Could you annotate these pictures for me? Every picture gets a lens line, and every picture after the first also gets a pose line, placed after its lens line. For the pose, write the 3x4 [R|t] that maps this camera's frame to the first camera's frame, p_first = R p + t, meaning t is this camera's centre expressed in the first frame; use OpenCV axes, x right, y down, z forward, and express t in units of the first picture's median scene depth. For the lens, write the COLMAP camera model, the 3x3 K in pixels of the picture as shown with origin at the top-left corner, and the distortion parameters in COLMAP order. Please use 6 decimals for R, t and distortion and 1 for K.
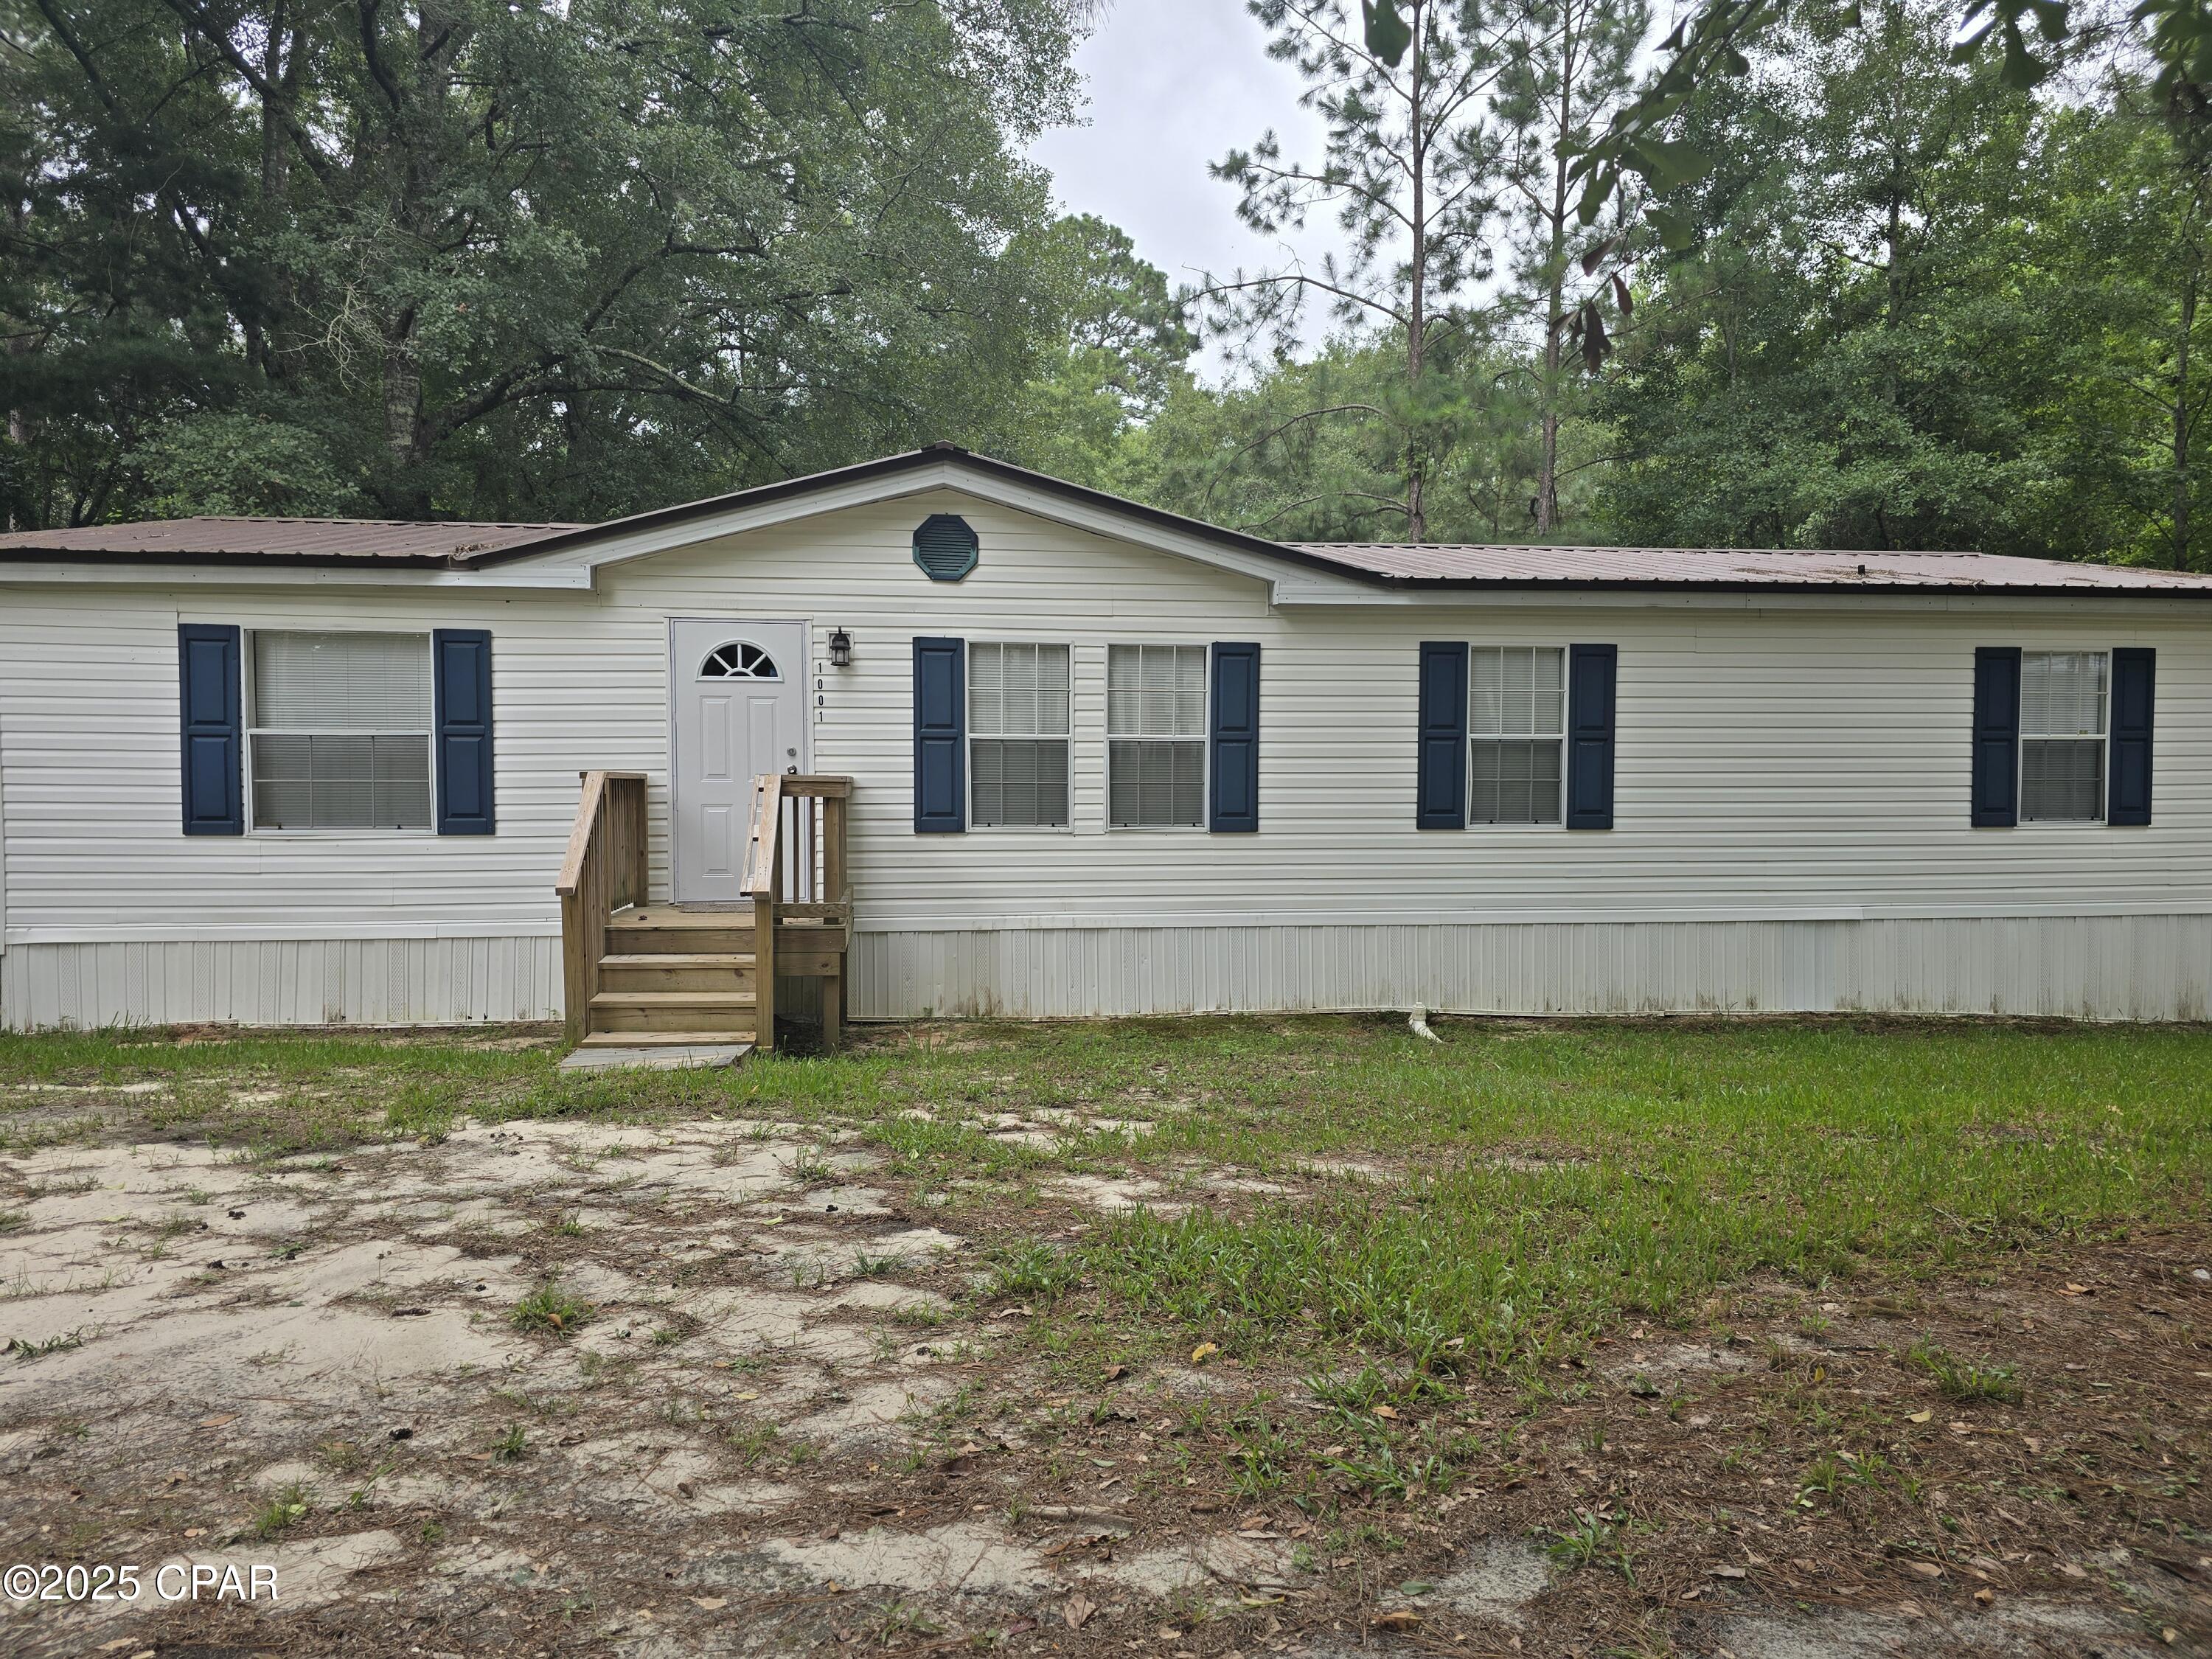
lens RADIAL K [[1437.1, 0, 1094.9], [0, 1437.1, 841.3], [0, 0, 1]] dist [0.043488, -0.039542]
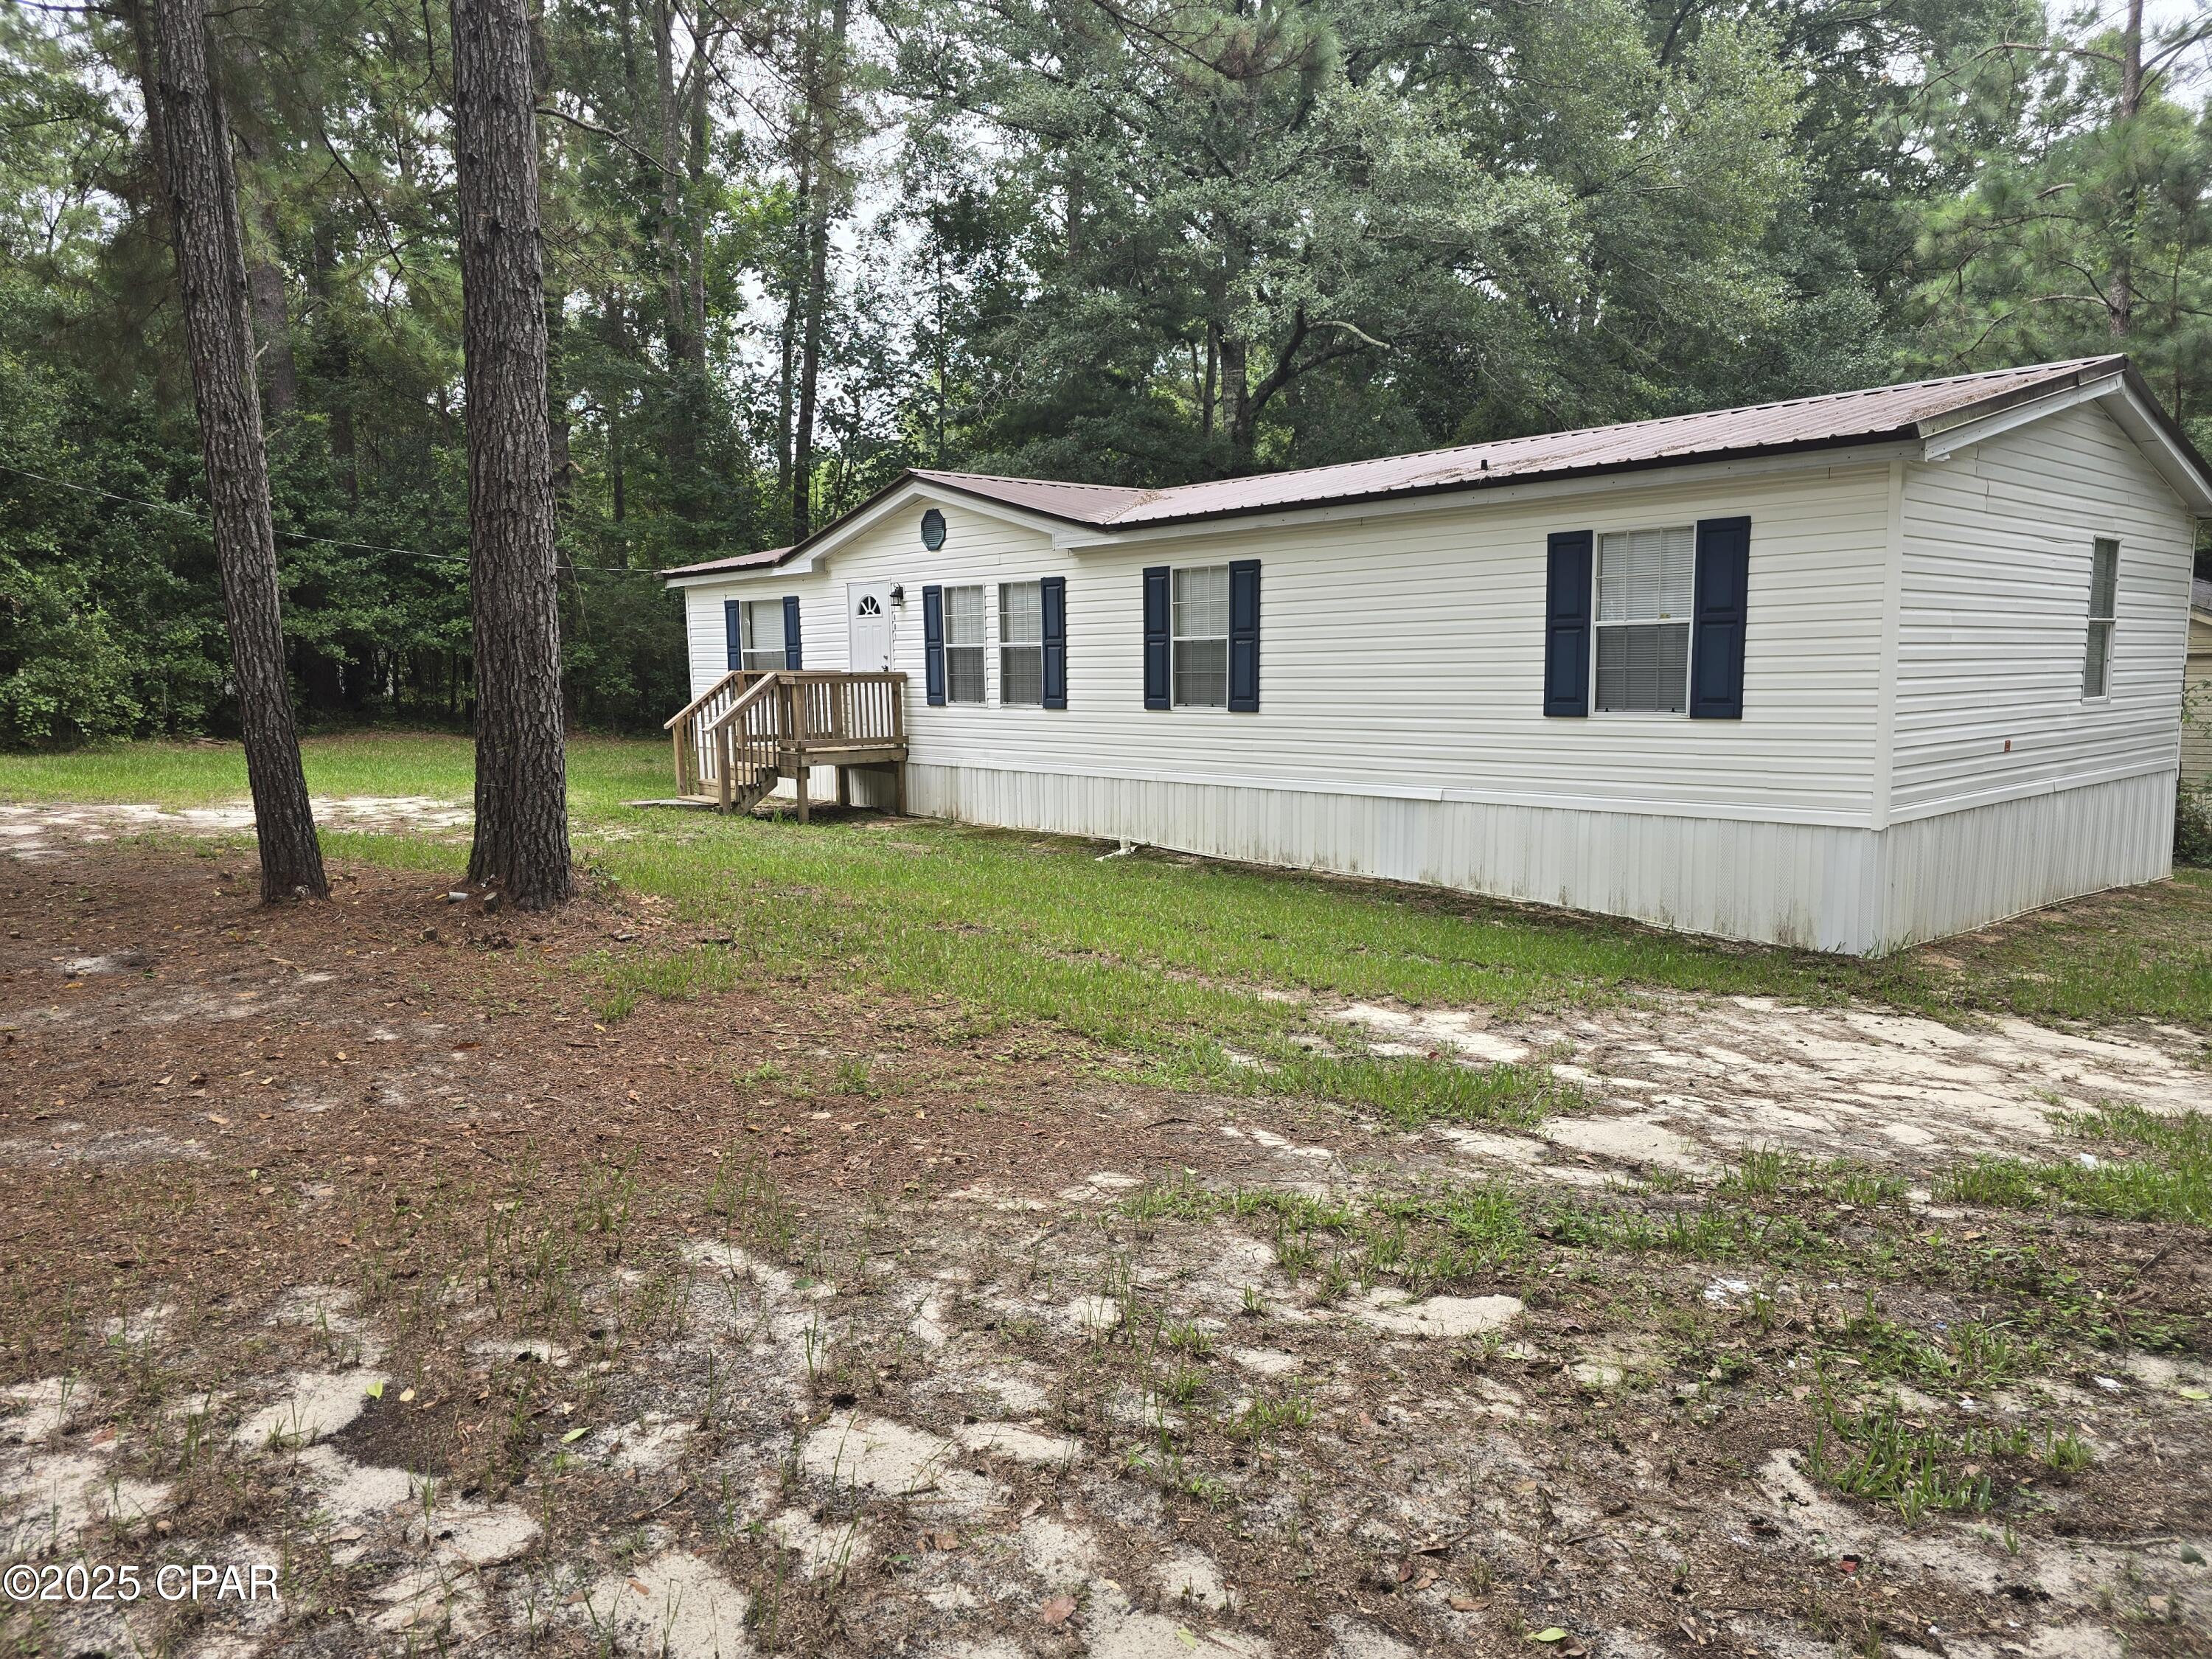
lens RADIAL K [[1481.8, 0, 1106.6], [0, 1481.8, 874.2], [0, 0, 1]] dist [0.049489, -0.044333]
pose [[0.573209, 0.107491, -0.812328, 1.364532], [-0.026623, 0.993278, 0.112649, -0.010087], [0.818977, -0.042945, 0.572217, 0.168874]]
